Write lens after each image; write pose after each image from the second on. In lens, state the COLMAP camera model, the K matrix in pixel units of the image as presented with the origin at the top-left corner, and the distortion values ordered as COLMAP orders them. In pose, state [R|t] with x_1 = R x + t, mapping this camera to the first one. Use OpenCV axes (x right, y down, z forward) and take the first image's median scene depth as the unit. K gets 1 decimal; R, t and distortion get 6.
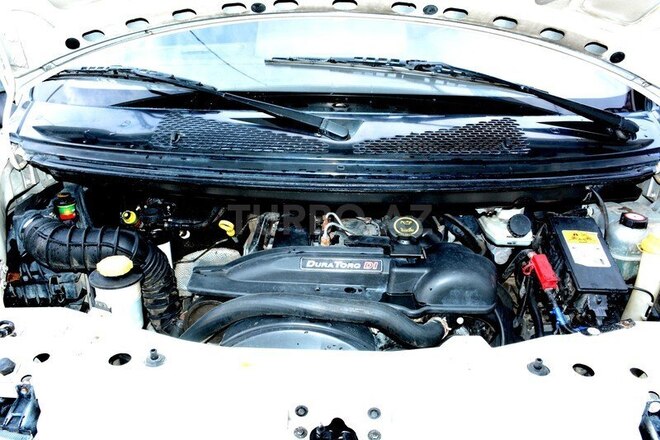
lens RADIAL K [[523.6, 0, 326.2], [0, 523.6, 222.5], [0, 0, 1]] dist [-0.060873, 0.027137]
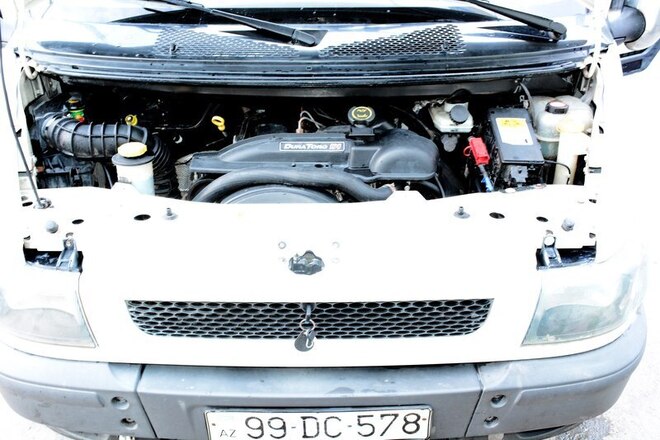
lens RADIAL K [[675.9, 0, 330.1], [0, 675.9, 218.2], [0, 0, 1]] dist [0.021428, 0.000000]
pose [[0.999583, -0.027089, 0.010011, 0.049956], [0.026487, 0.998082, 0.055957, 0.158112], [-0.011508, -0.055669, 0.998383, -0.616672]]
